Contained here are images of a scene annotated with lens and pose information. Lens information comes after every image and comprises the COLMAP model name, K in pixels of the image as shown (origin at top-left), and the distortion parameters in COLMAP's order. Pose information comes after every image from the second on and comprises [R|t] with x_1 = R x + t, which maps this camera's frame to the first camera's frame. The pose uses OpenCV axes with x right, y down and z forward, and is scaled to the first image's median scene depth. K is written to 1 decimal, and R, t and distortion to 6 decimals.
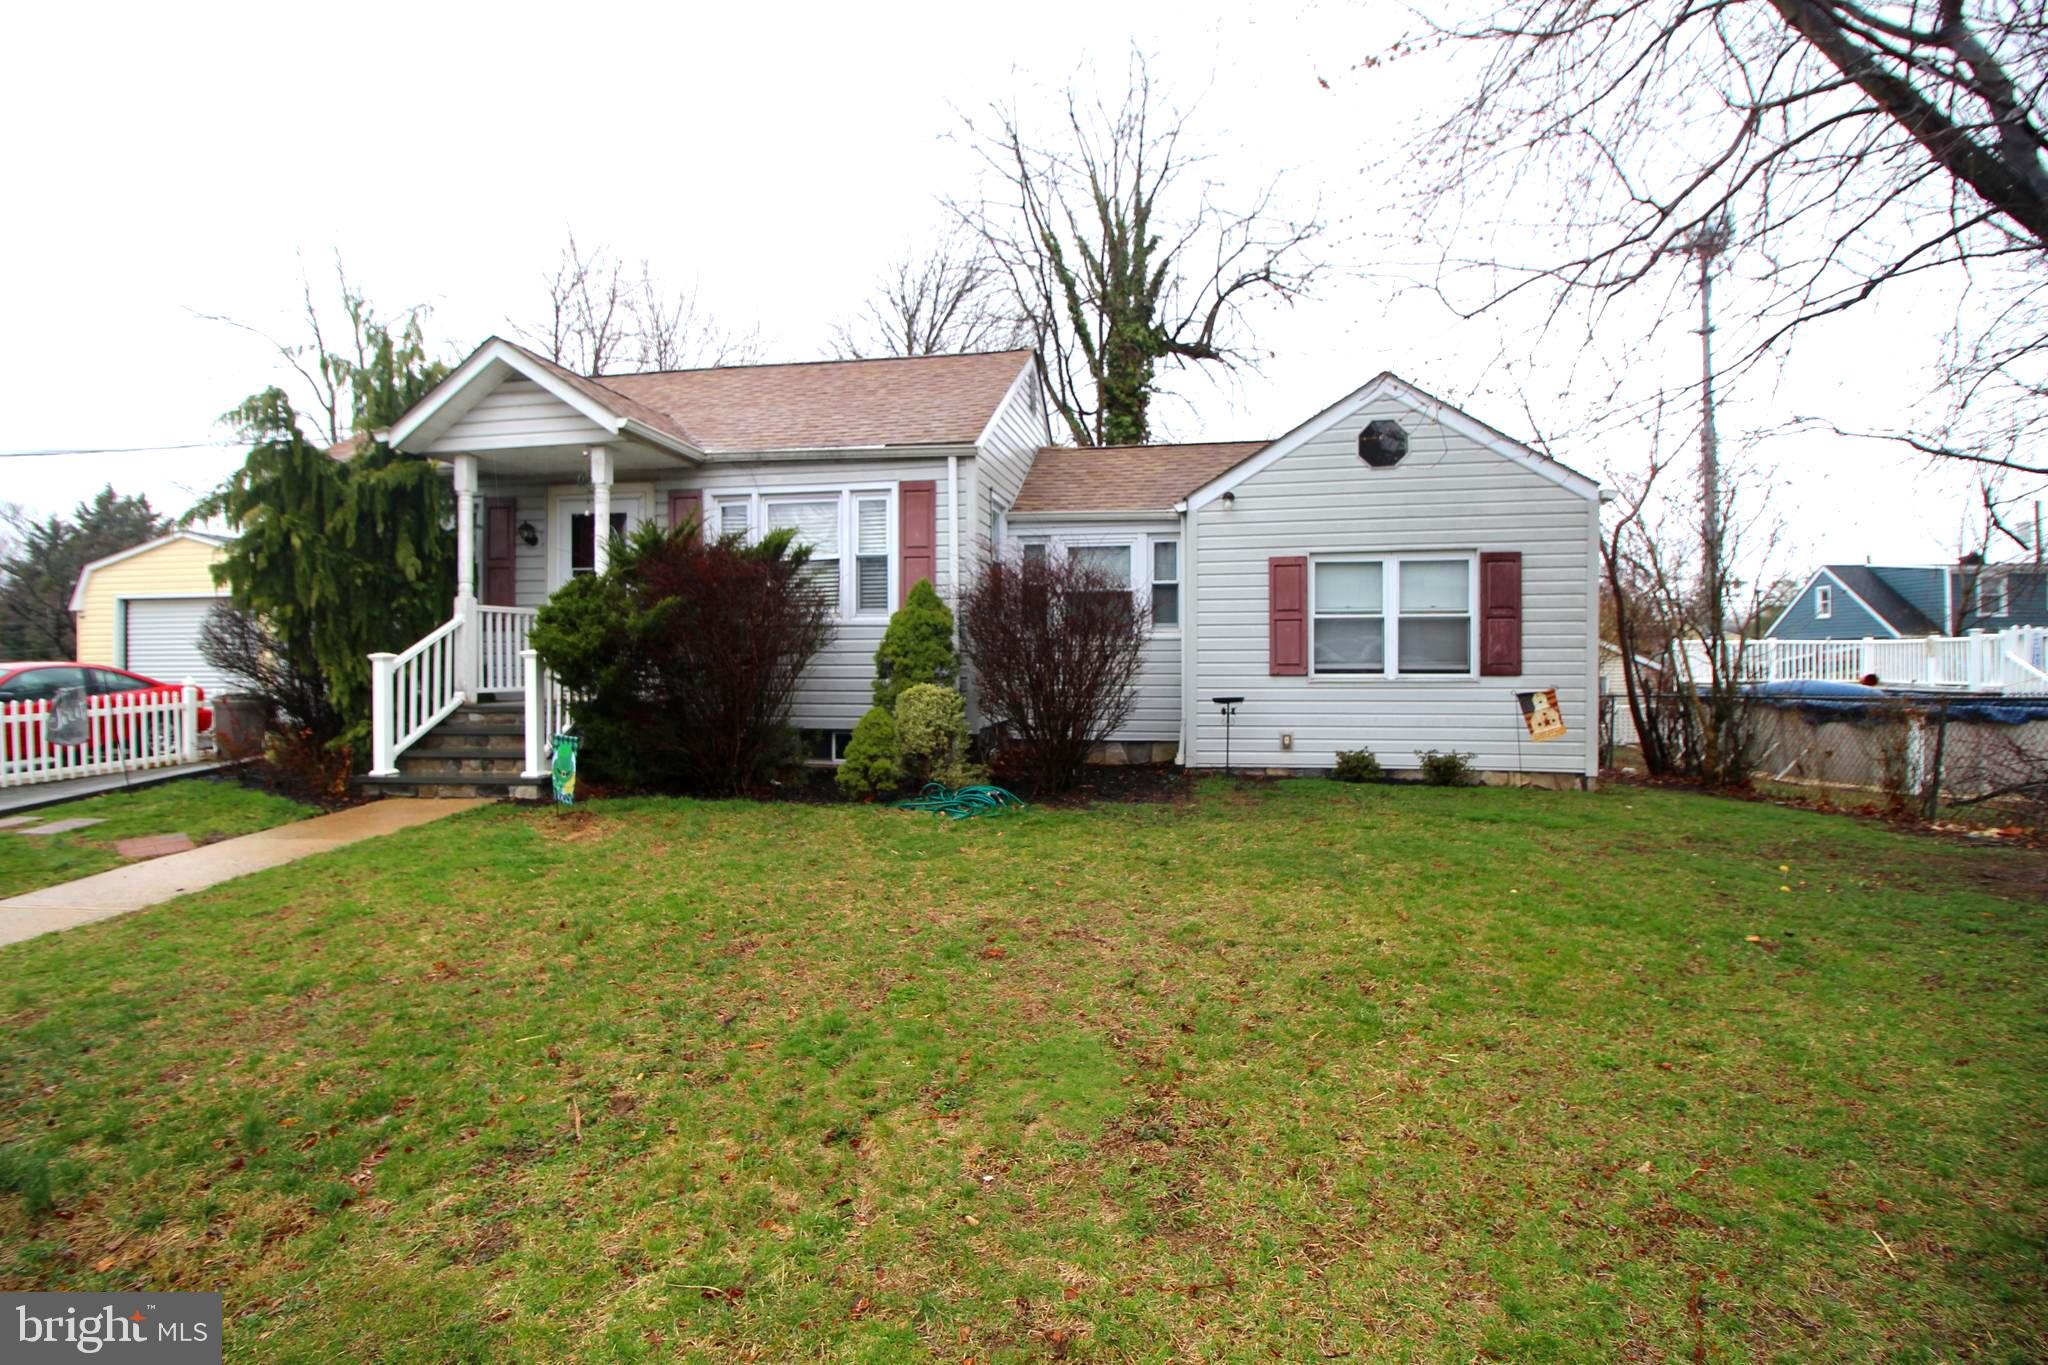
lens RADIAL K [[953.6, 0, 1018.4], [0, 953.6, 664.1], [0, 0, 1]] dist [-0.000052, -0.012136]
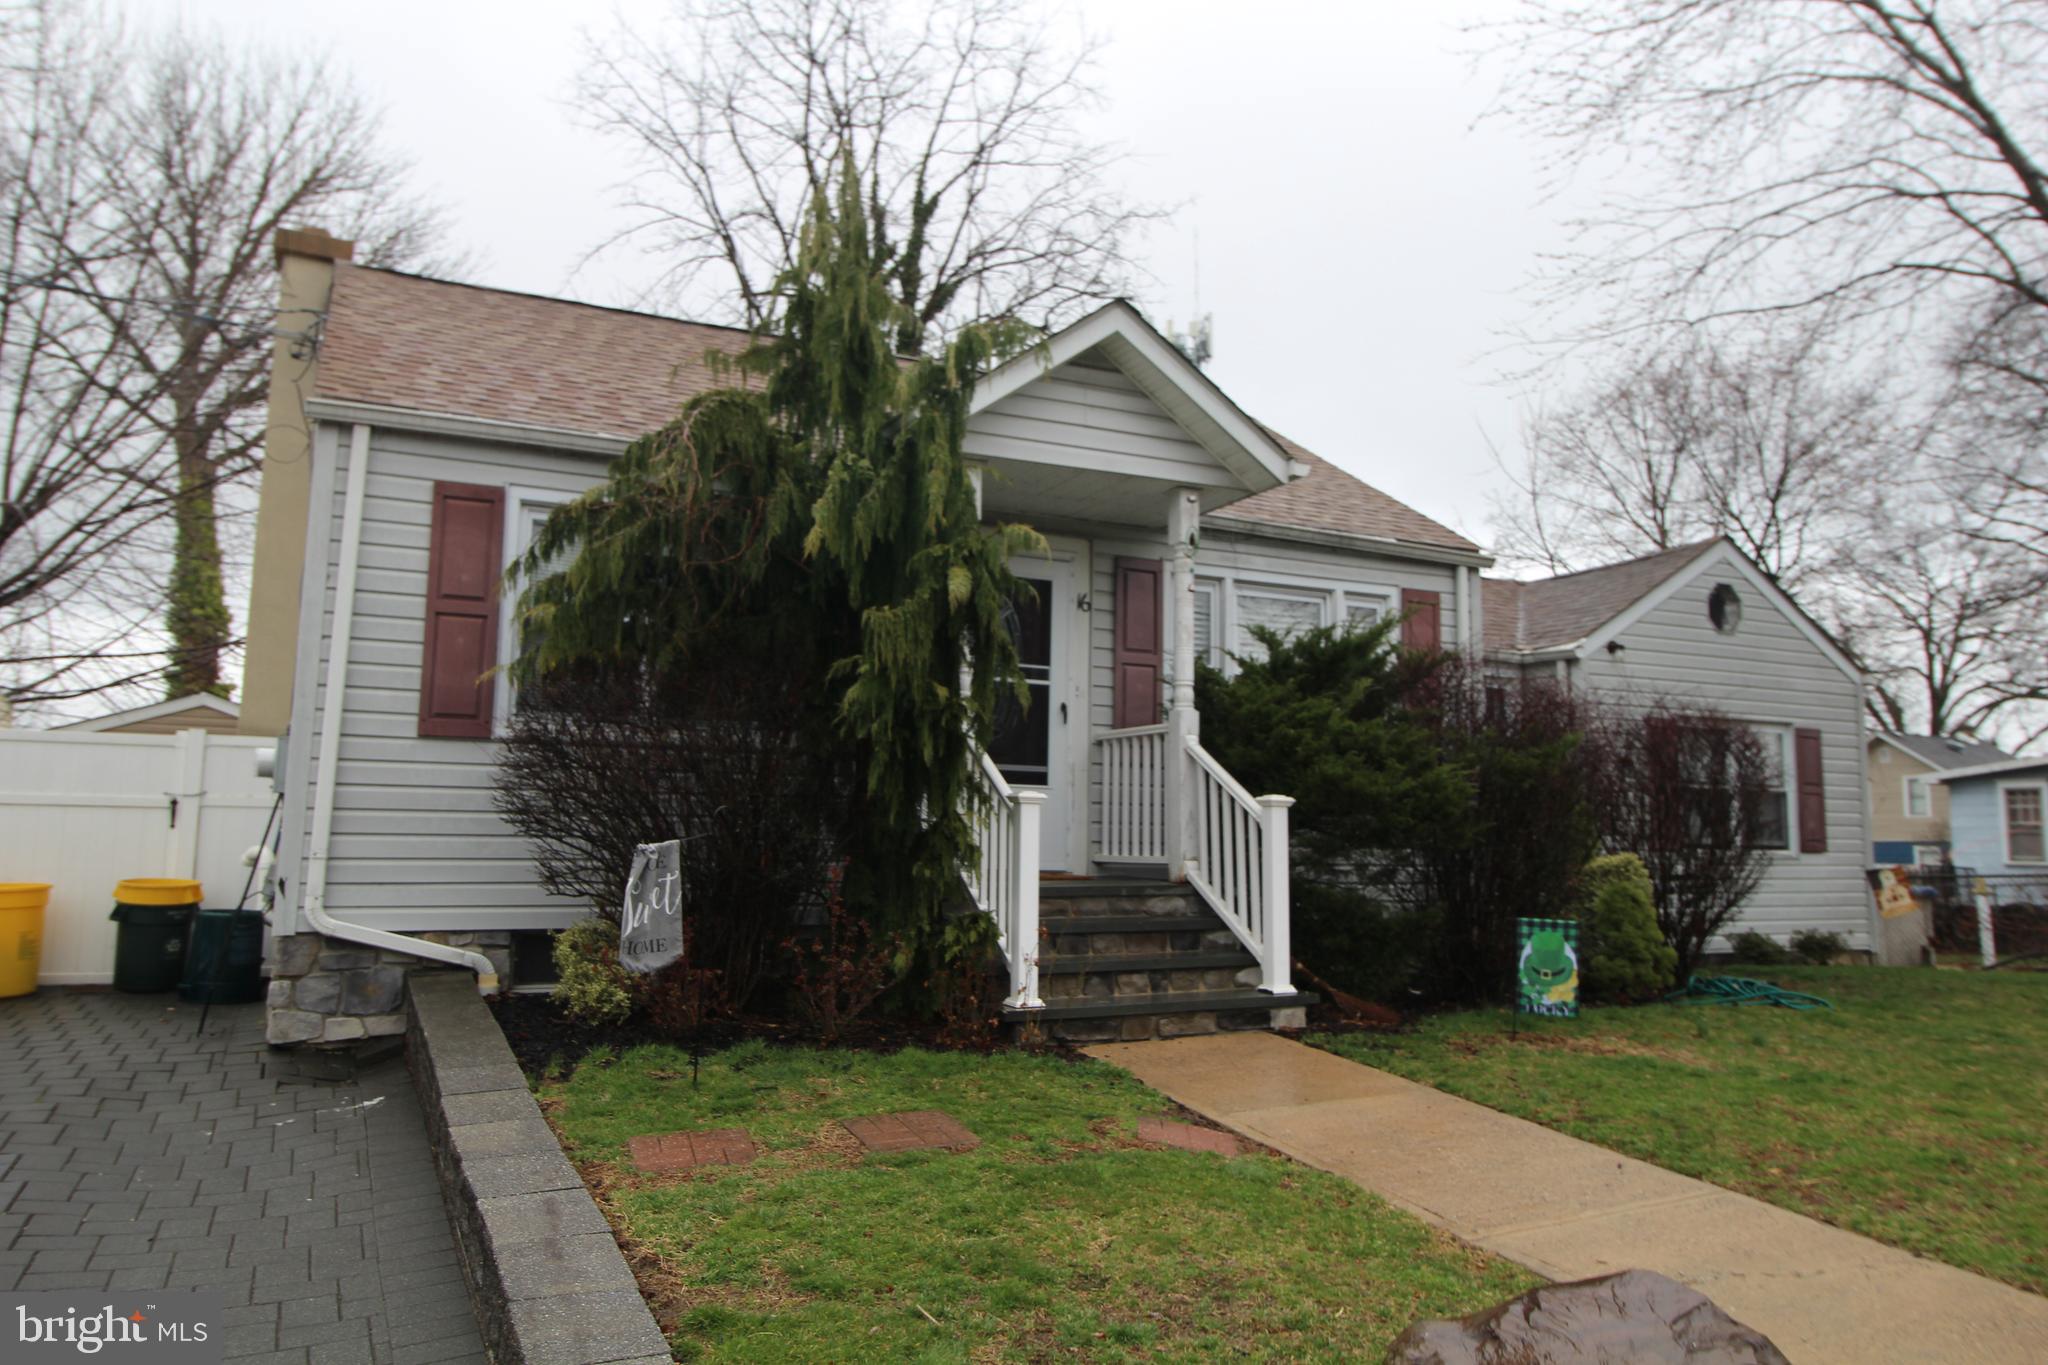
lens RADIAL K [[1461.3, 0, 1023.4], [0, 1461.3, 676.6], [0, 0, 1]] dist [0.003873, -0.006902]
pose [[0.805329, 0.081195, 0.587242, -1.070020], [-0.011805, 0.992576, -0.121051, 0.023961], [-0.592711, 0.090553, 0.800309, 0.256264]]
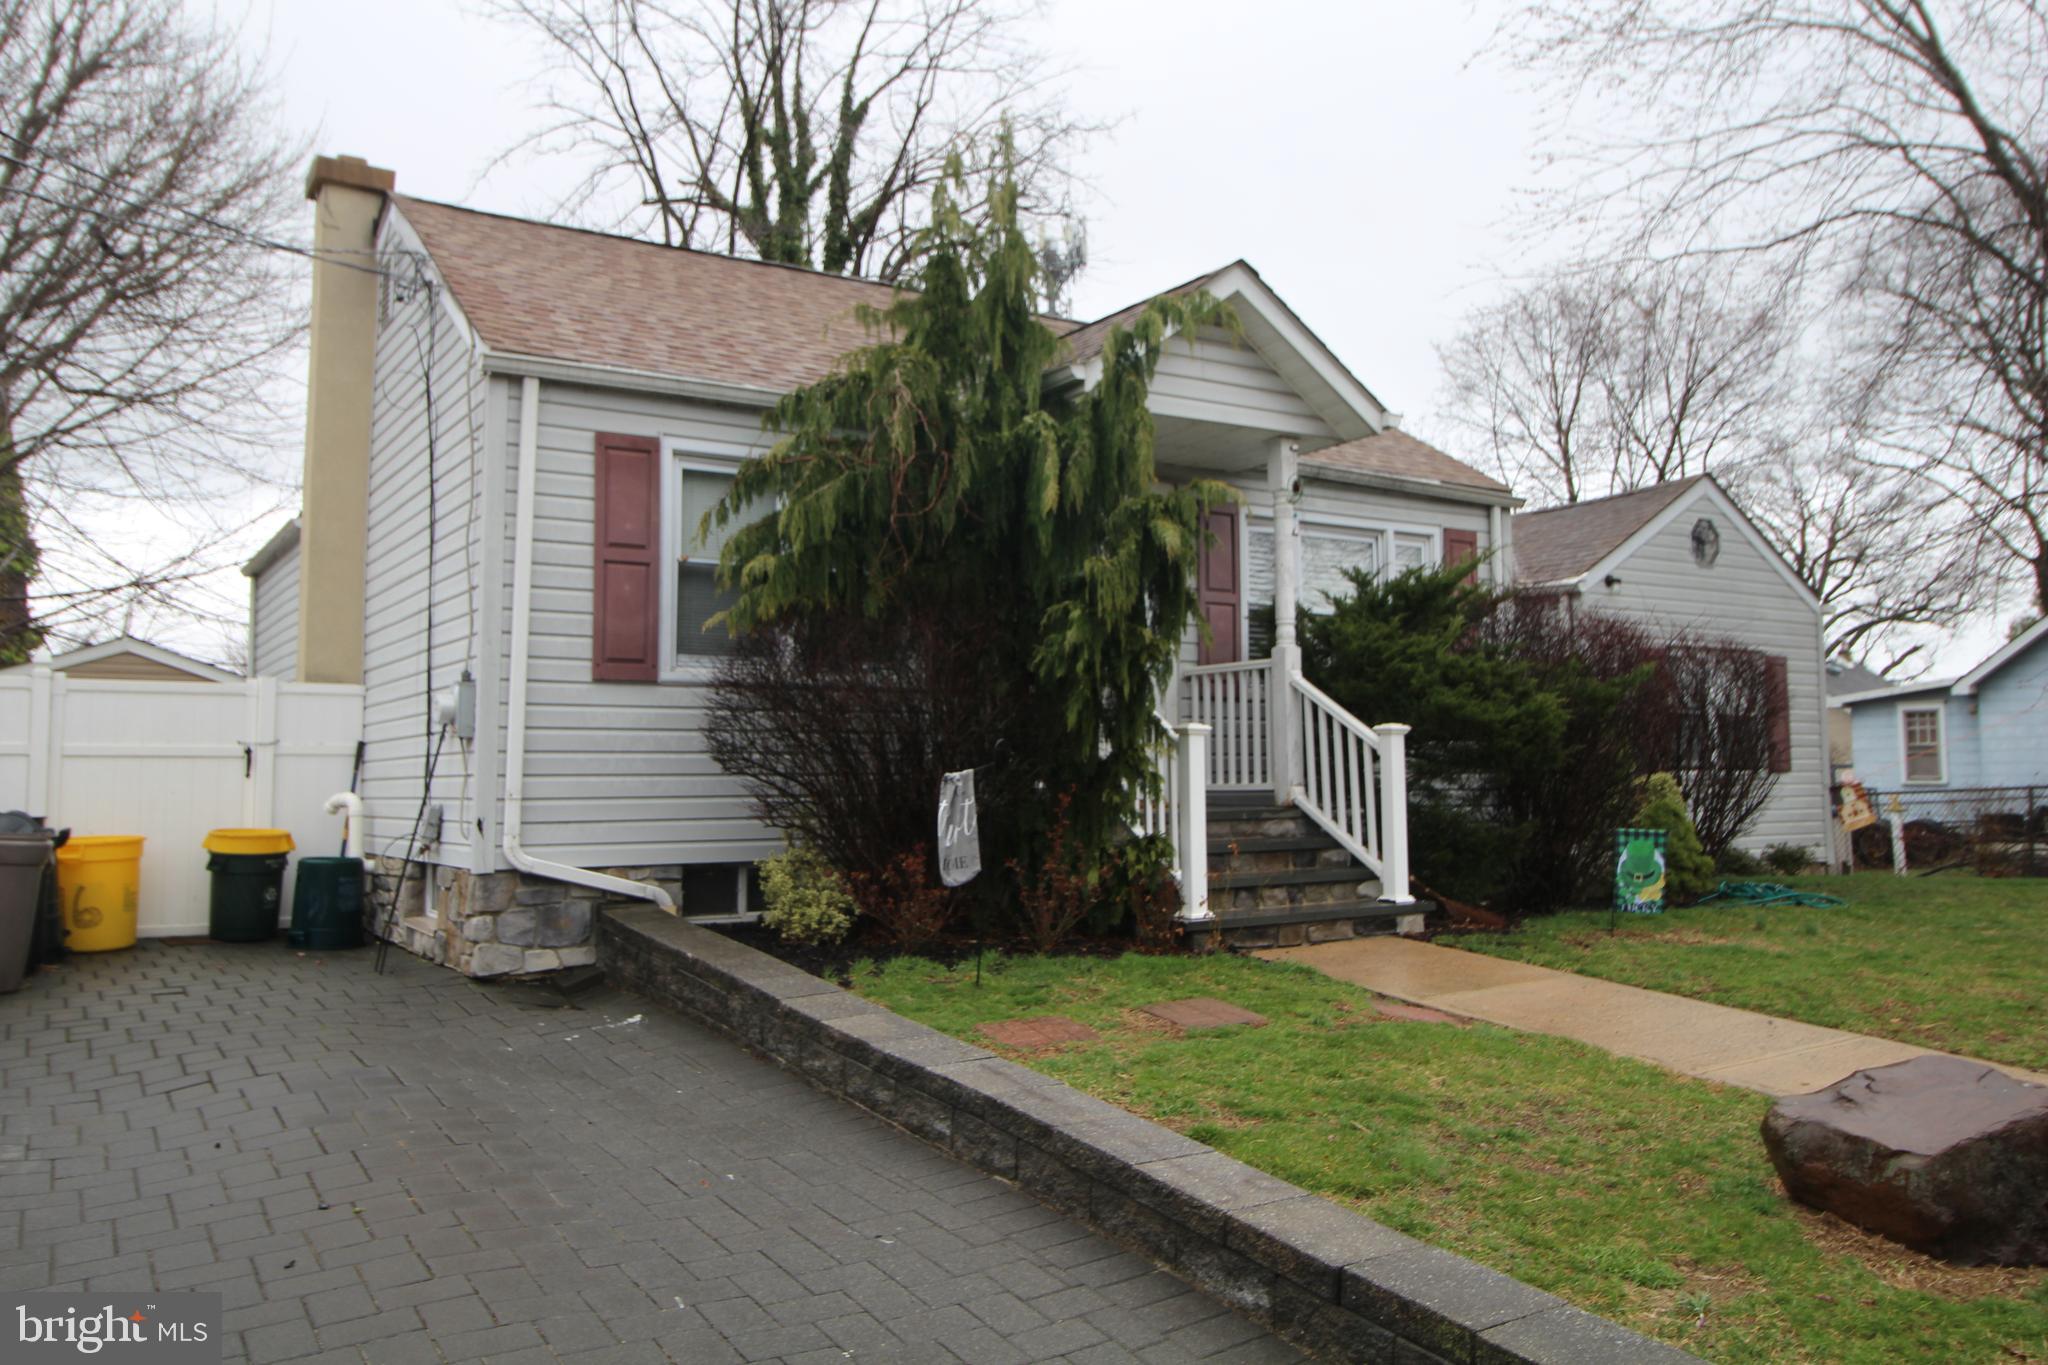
lens RADIAL K [[1583.6, 0, 1028.2], [0, 1583.6, 686.8], [0, 0, 1]] dist [0.002048, 0.001512]
pose [[0.737431, 0.040525, 0.674205, -1.302151], [0.009723, 0.997458, -0.070590, 0.033318], [-0.675352, 0.058610, 0.735163, 0.269862]]
